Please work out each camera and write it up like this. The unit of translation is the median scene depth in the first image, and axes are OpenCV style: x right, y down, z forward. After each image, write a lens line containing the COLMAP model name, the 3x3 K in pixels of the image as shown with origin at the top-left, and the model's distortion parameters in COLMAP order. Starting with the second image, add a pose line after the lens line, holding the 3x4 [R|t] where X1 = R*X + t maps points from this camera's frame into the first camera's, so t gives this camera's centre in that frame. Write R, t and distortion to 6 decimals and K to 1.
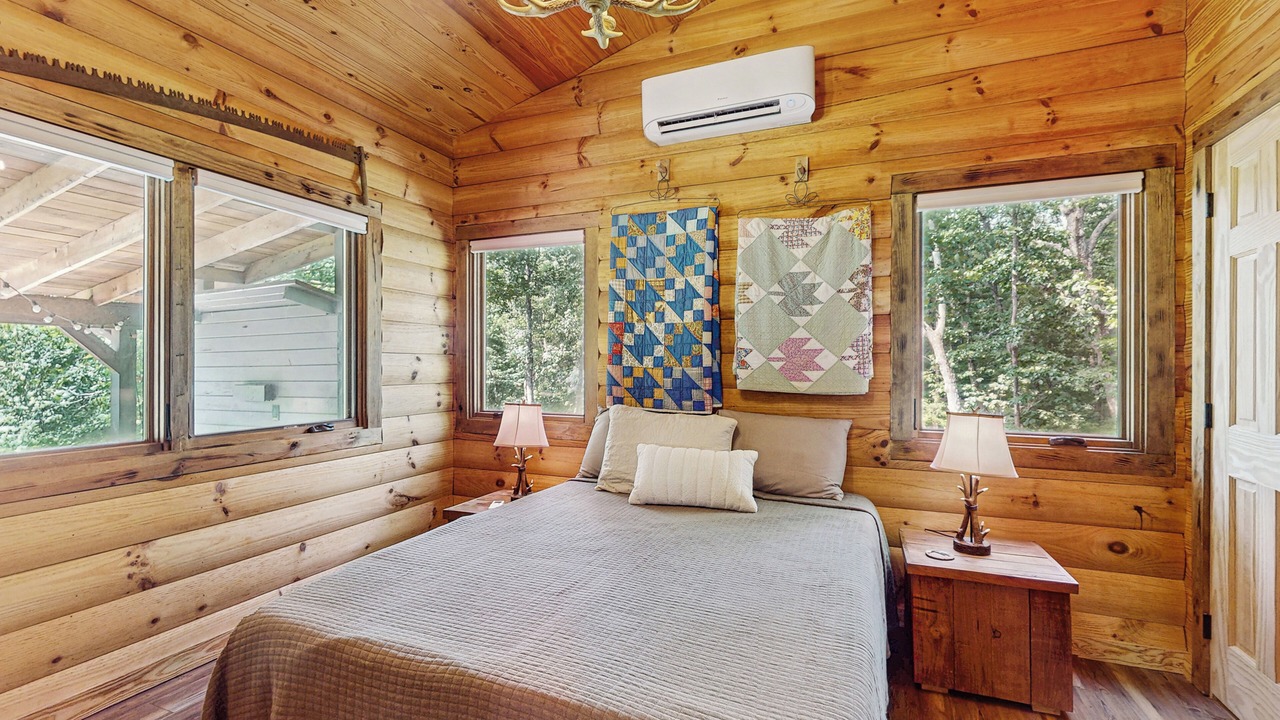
lens RADIAL K [[554.5, 0, 640.5], [0, 554.5, 363.2], [0, 0, 1]] dist [-0.001743, -0.000471]
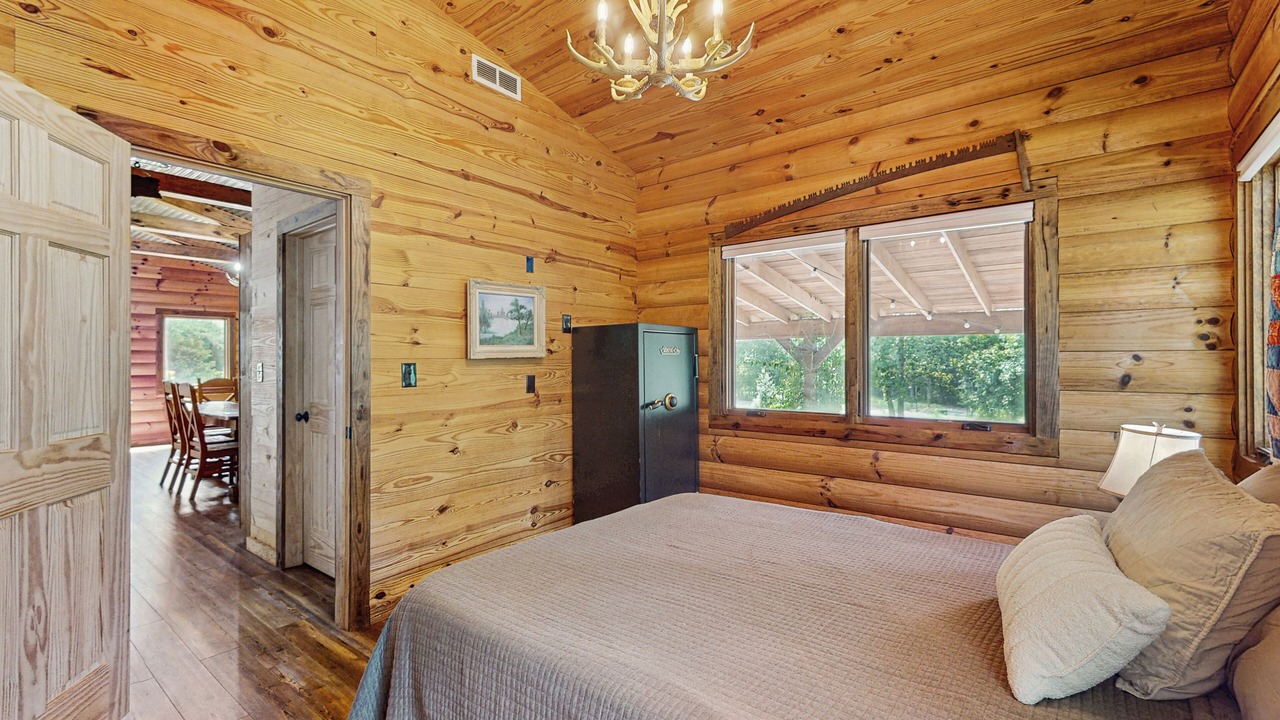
lens RADIAL K [[554.5, 0, 642.3], [0, 554.5, 358.5], [0, 0, 1]] dist [-0.001743, -0.000471]
pose [[-0.273481, -0.004307, -0.961868, 0.665013], [0.004226, 0.999975, -0.005679, -0.007772], [0.961868, -0.005618, -0.273456, 0.776102]]
